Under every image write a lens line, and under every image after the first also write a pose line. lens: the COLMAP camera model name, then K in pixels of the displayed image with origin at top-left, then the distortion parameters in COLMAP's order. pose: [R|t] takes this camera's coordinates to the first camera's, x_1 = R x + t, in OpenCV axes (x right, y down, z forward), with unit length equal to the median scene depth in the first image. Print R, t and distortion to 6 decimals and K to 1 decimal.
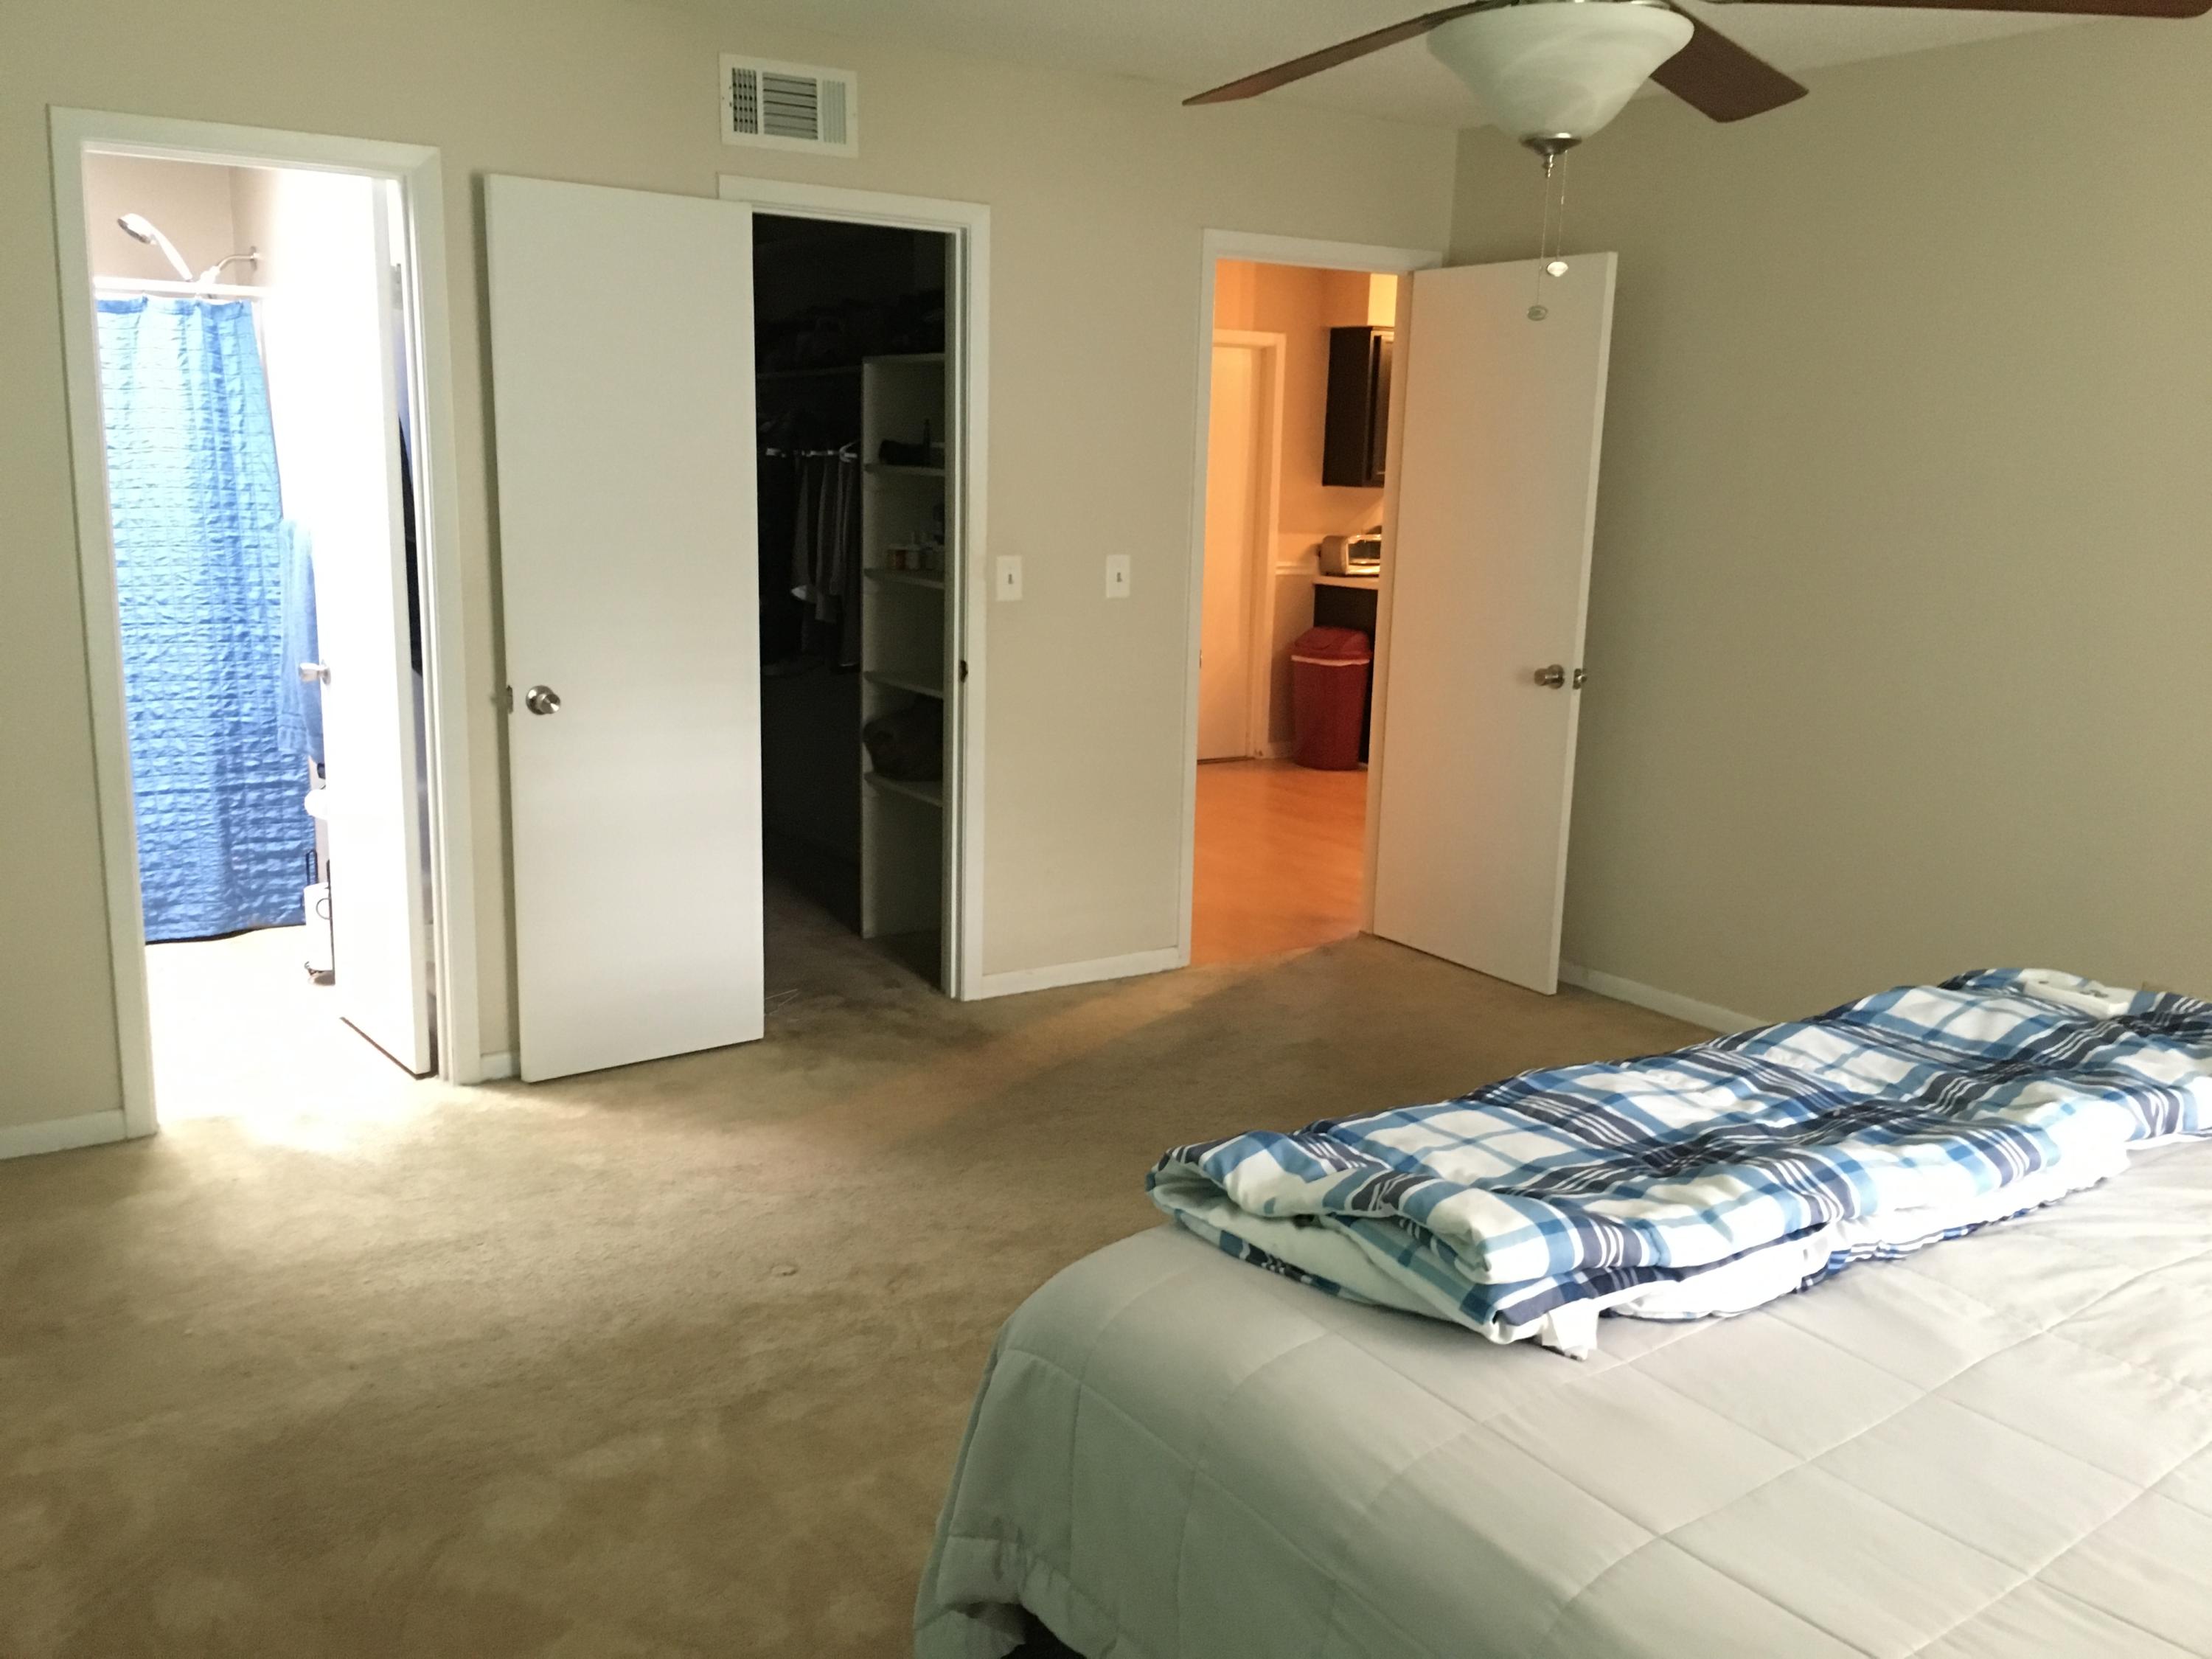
lens RADIAL K [[1867.1, 0, 1099.8], [0, 1867.1, 826.4], [0, 0, 1]] dist [0.066147, -0.082492]
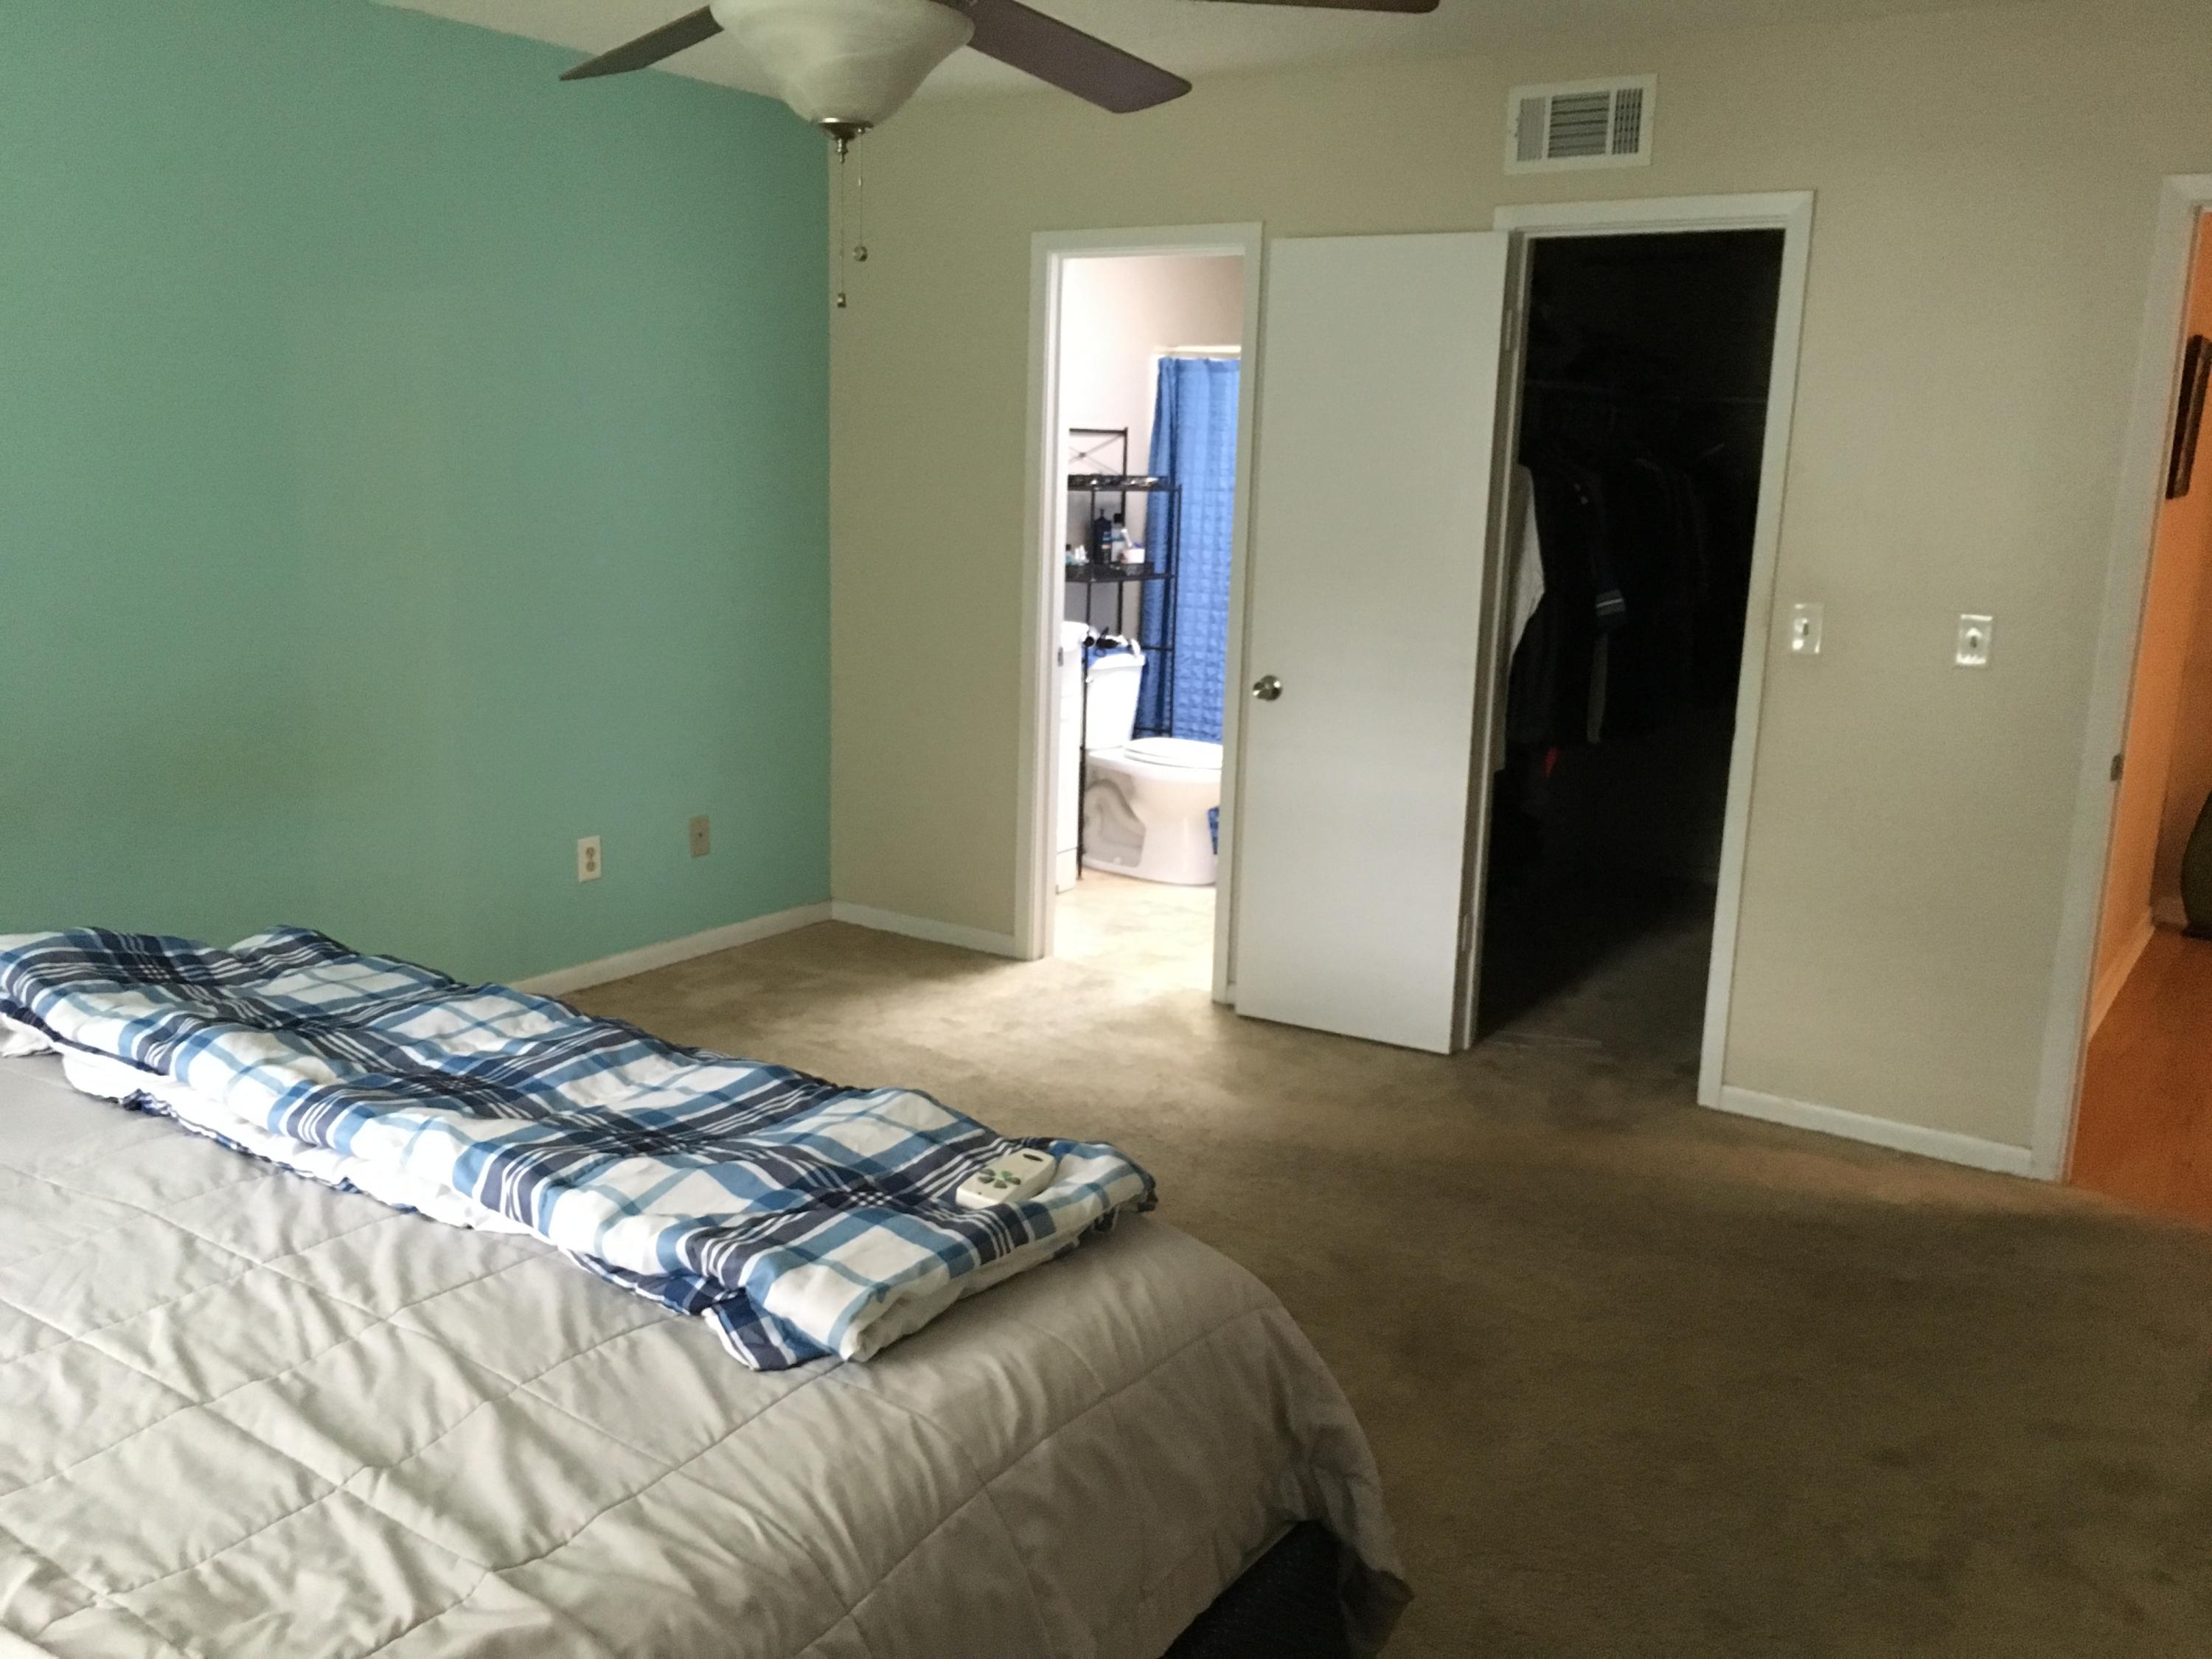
lens RADIAL K [[1867.1, 0, 1101.8], [0, 1867.1, 832.2], [0, 0, 1]] dist [0.066147, -0.082492]
pose [[0.387397, 0.172963, -0.905543, 0.689036], [-0.203117, 0.974120, 0.099167, -0.070991], [0.899259, 0.145514, 0.412503, 0.425384]]
